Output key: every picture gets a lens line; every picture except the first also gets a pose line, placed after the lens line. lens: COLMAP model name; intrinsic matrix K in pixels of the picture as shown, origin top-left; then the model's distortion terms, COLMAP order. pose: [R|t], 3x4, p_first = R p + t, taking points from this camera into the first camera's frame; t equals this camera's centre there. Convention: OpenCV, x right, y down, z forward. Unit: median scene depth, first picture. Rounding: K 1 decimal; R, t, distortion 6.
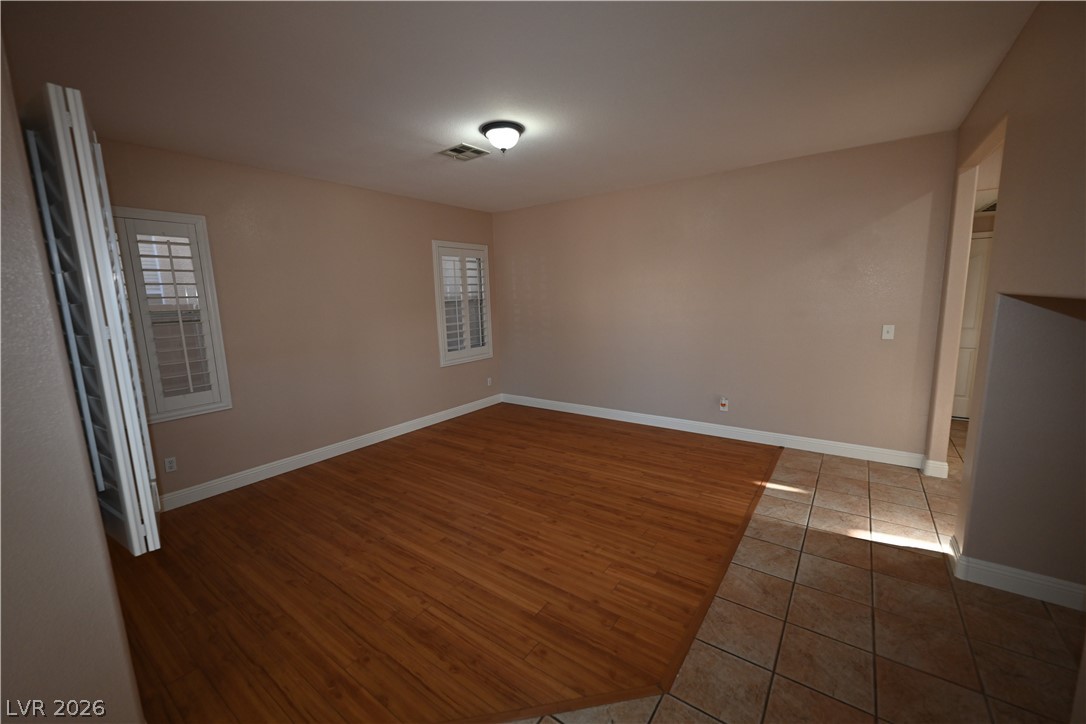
lens RADIAL K [[429.3, 0, 542.1], [0, 429.3, 363.0], [0, 0, 1]] dist [-0.001285, 0.000267]
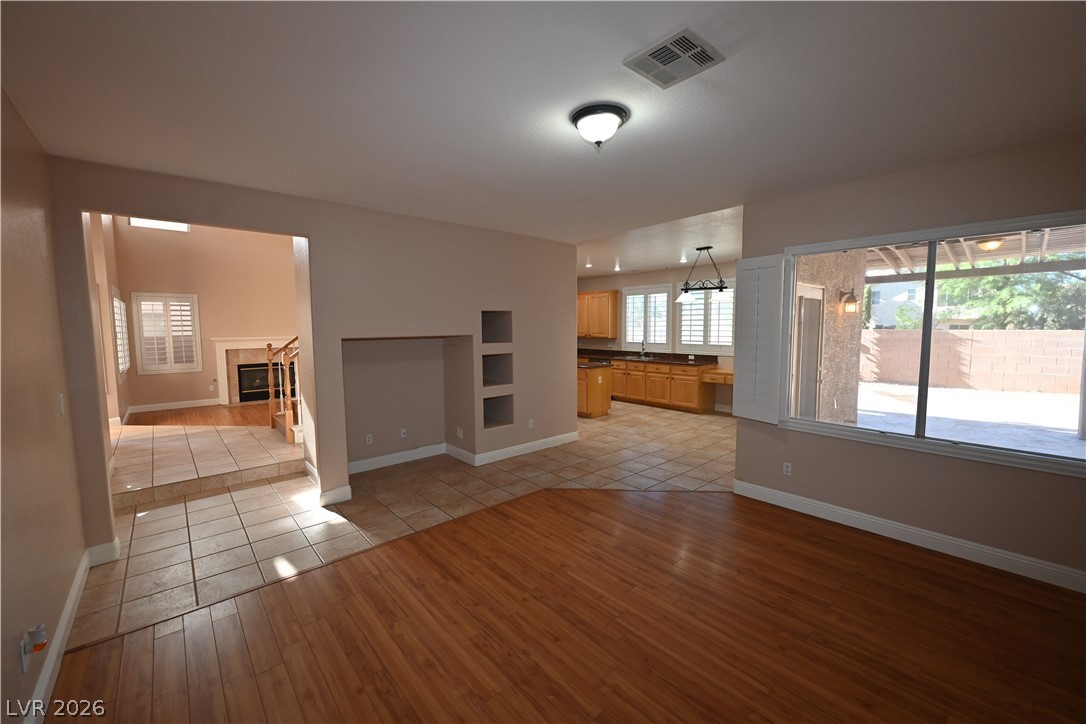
lens RADIAL K [[428.5, 0, 541.3], [0, 428.5, 360.0], [0, 0, 1]] dist [-0.003553, -0.000109]
pose [[-0.973867, 0.020181, 0.226223, -0.130600], [0.072509, 0.971547, 0.225473, -0.257174], [-0.215236, 0.235984, -0.947621, 1.549480]]
